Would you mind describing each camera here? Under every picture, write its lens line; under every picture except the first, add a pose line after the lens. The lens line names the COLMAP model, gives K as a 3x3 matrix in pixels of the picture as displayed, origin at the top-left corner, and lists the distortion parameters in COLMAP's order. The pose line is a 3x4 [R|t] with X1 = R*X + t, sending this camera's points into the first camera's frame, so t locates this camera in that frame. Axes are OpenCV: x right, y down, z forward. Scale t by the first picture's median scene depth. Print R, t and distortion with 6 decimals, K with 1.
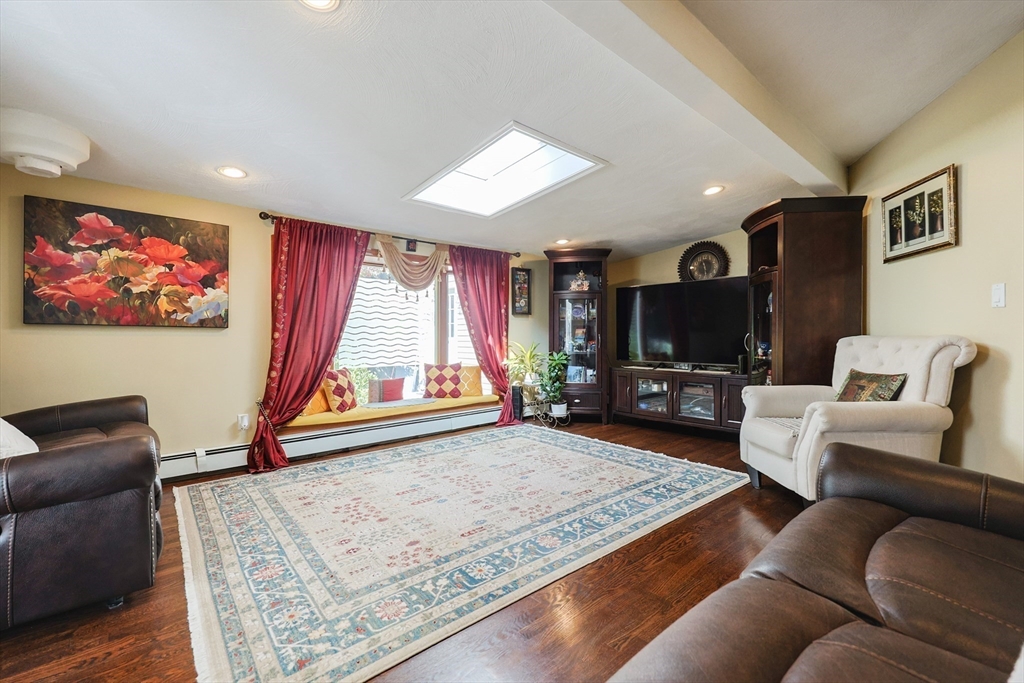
lens RADIAL K [[447.9, 0, 508.0], [0, 447.9, 338.7], [0, 0, 1]] dist [-0.002164, -0.000020]
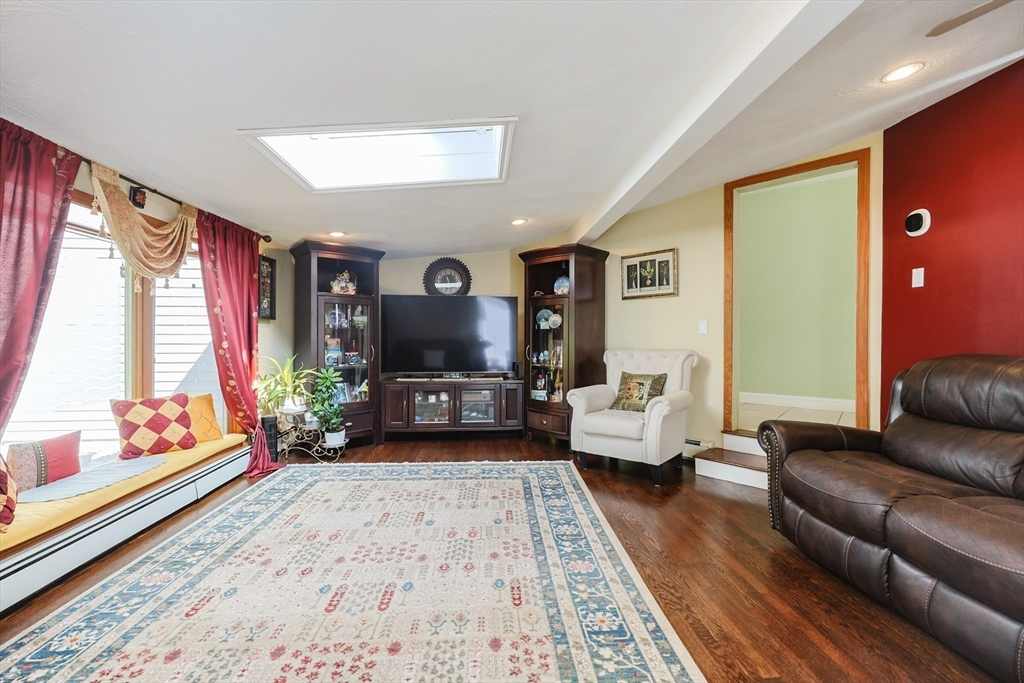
lens RADIAL K [[451.9, 0, 525.0], [0, 451.9, 336.2], [0, 0, 1]] dist [-0.000994, 0.000005]
pose [[0.579643, 0.004439, 0.814859, -0.559526], [0.002112, 0.999974, -0.006950, -0.033937], [-0.814868, 0.005750, 0.579618, 0.367725]]
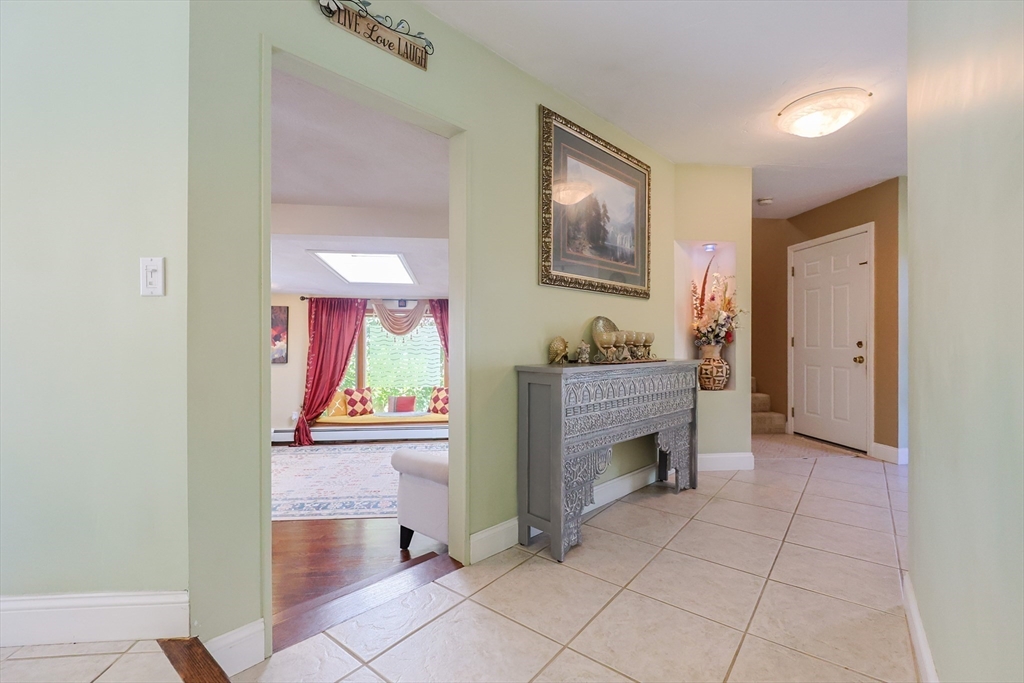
lens RADIAL K [[437.0, 0, 512.0], [0, 437.0, 341.5], [0, 0, 1]] dist [-0.027018, 0.000020]
pose [[0.809641, 0.000904, -0.586925, 1.219695], [-0.004311, 0.999981, -0.004408, -0.115735], [0.586910, 0.006099, 0.809629, 0.131583]]
